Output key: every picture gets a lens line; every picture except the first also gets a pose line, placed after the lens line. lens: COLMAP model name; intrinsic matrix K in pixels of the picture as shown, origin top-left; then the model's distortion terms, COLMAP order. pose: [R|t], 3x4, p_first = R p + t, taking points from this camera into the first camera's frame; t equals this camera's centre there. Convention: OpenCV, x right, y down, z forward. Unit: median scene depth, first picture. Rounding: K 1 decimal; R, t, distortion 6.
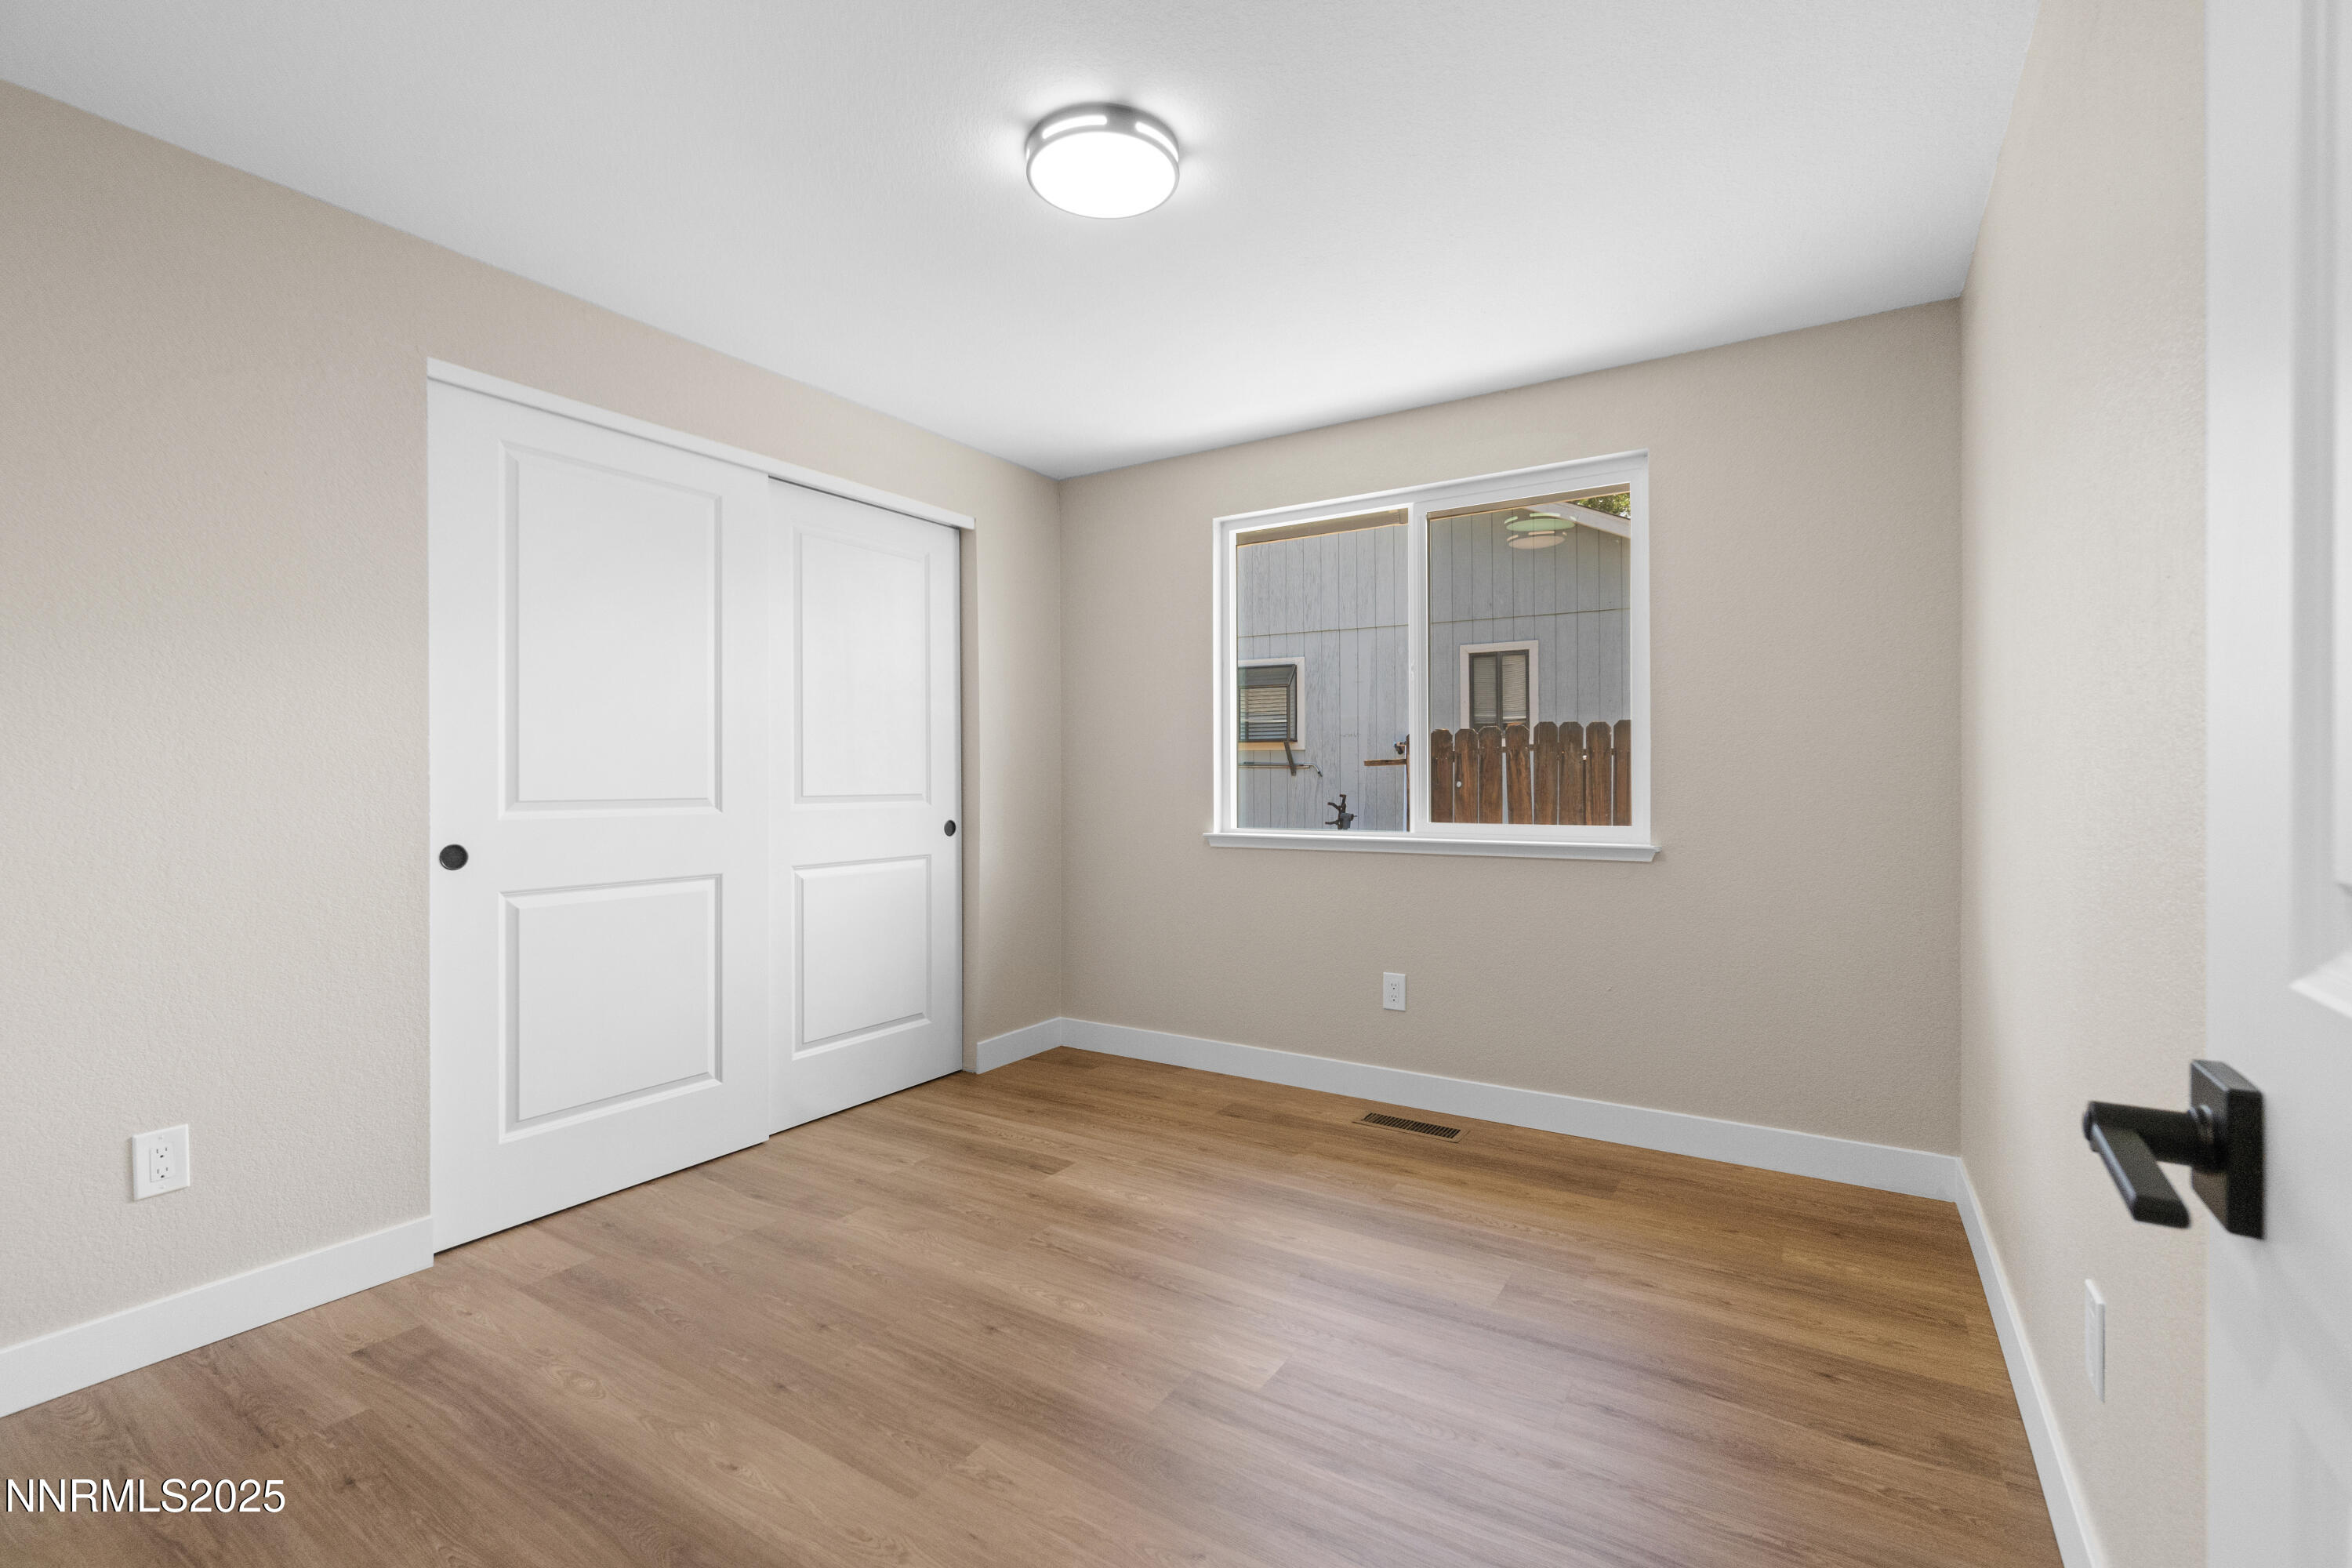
lens RADIAL K [[1011.0, 0, 1163.2], [0, 1011.0, 787.6], [0, 0, 1]] dist [-0.004543, 0.000357]
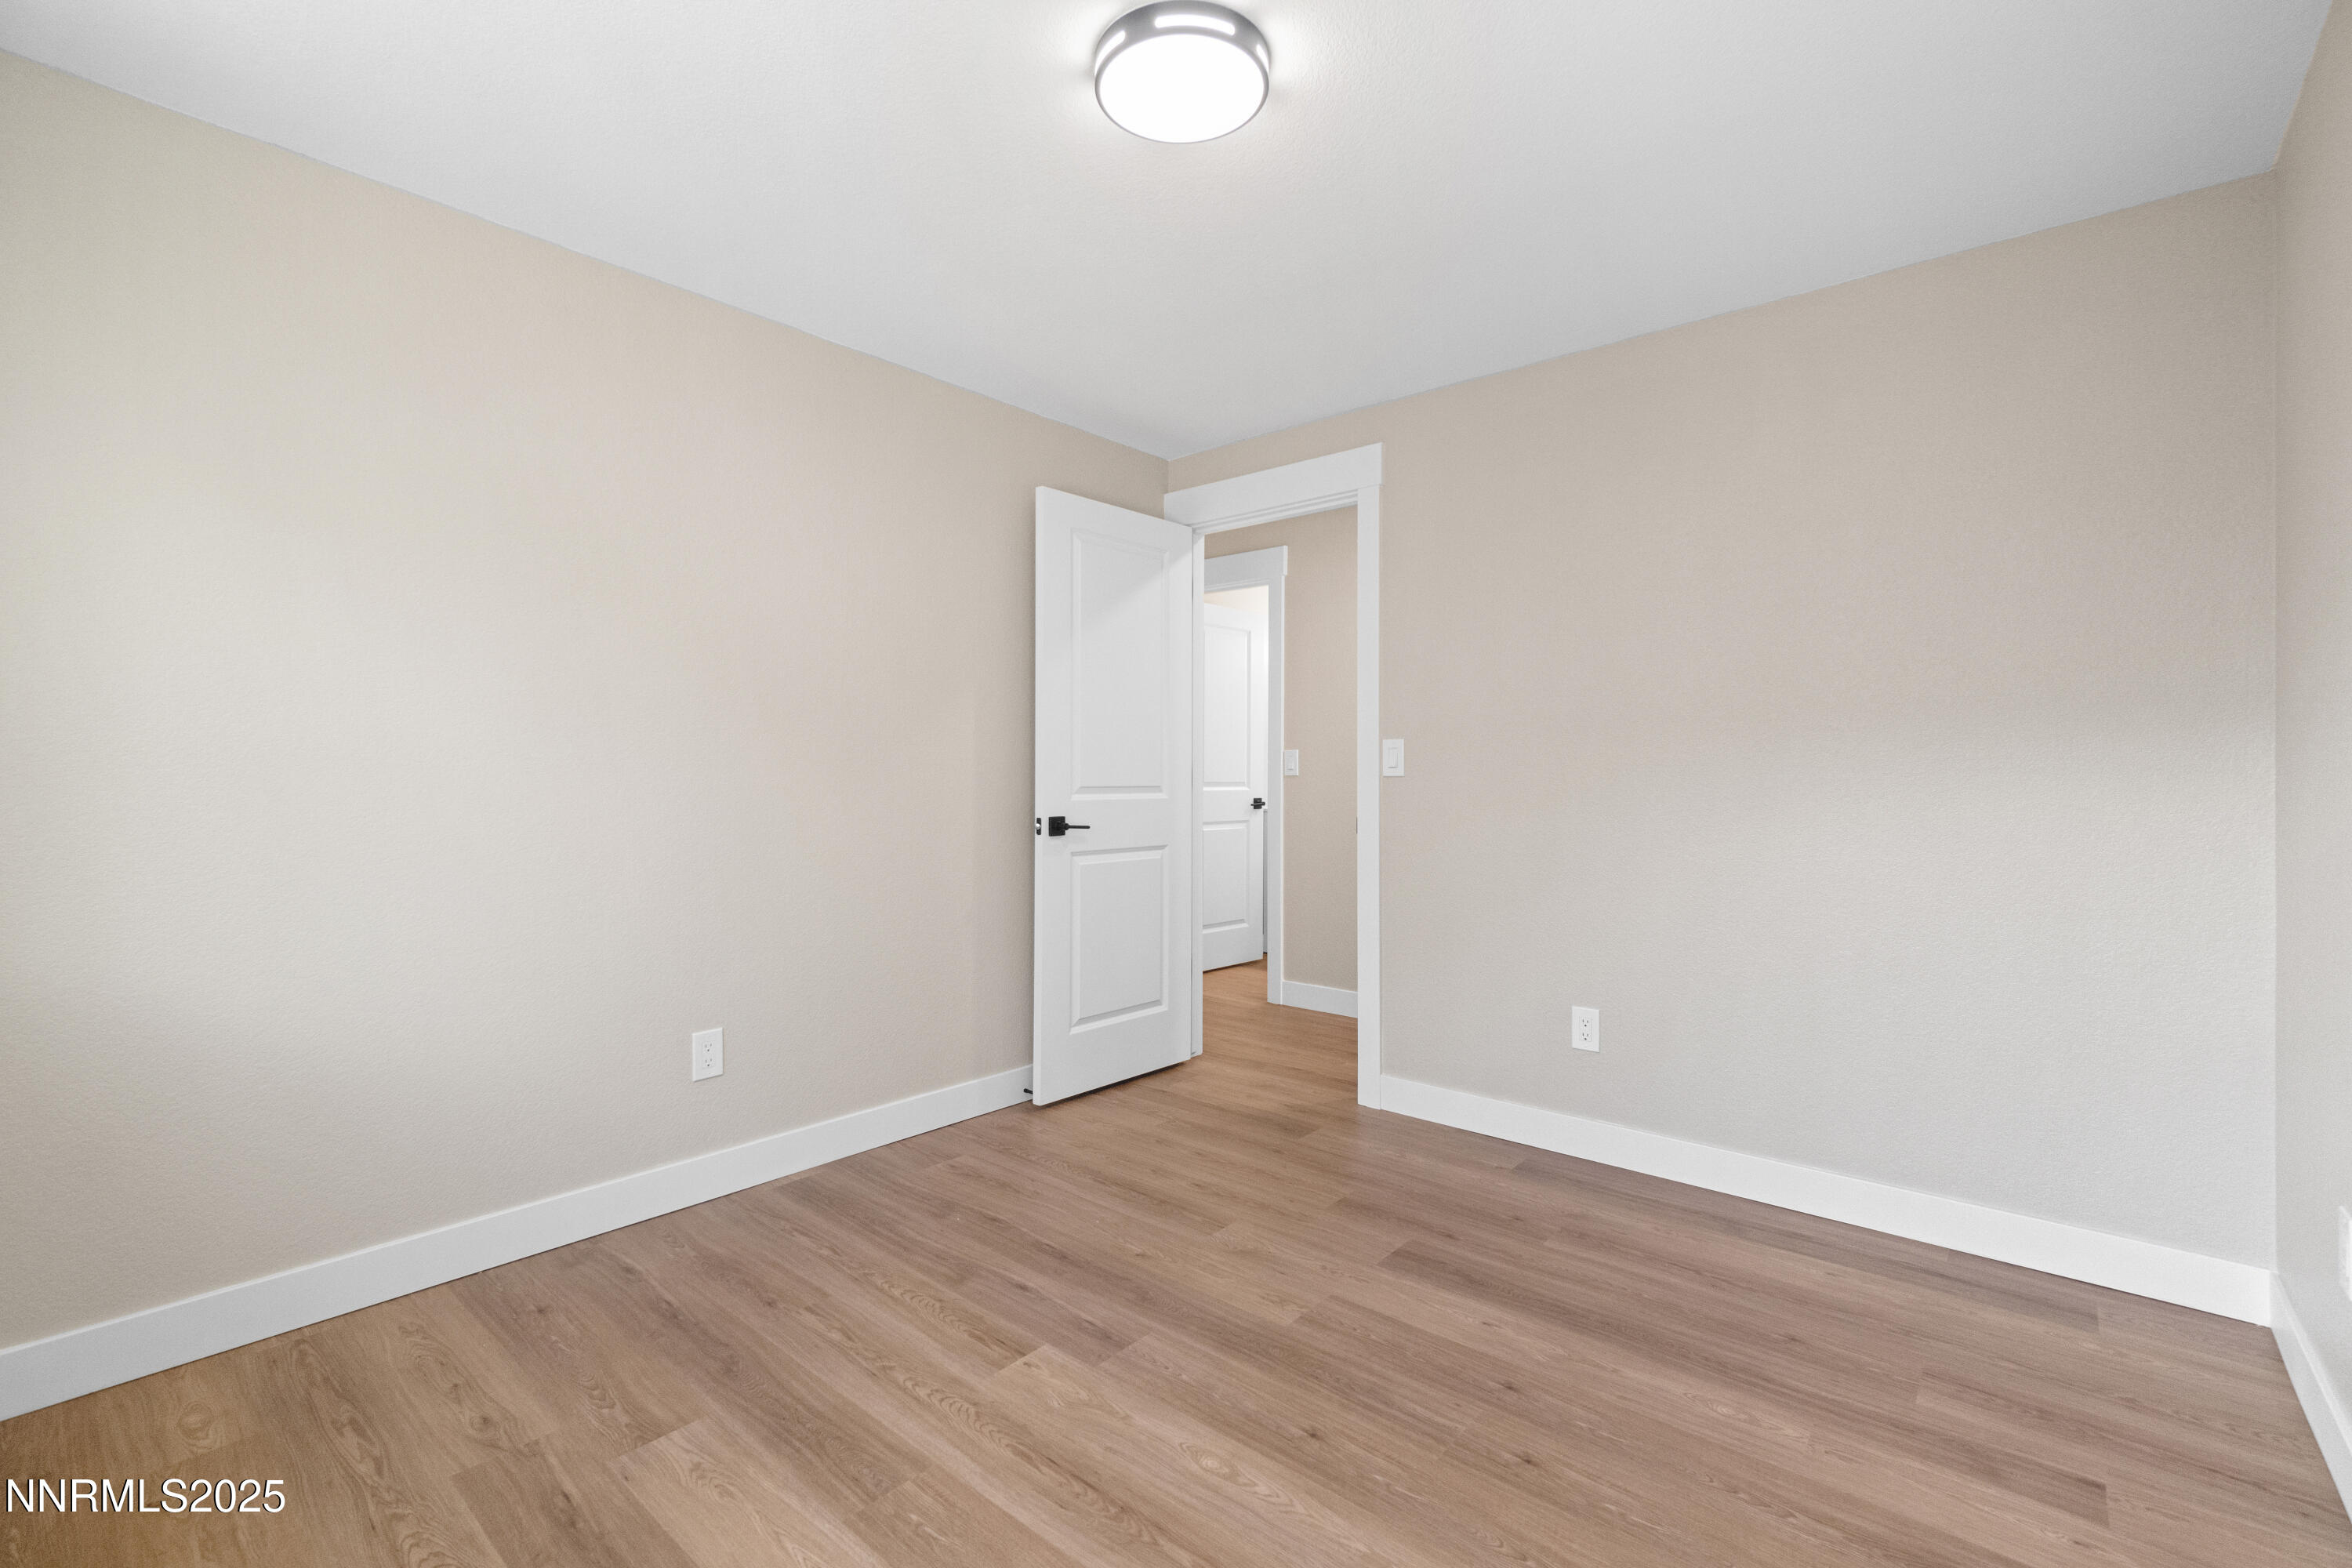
lens RADIAL K [[1011.0, 0, 1163.2], [0, 1011.0, 787.6], [0, 0, 1]] dist [-0.004543, 0.000357]
pose [[-0.990274, -0.001592, 0.139122, -0.171881], [0.000836, 0.999848, 0.017389, -0.014061], [-0.139129, 0.017336, -0.990122, 1.953643]]
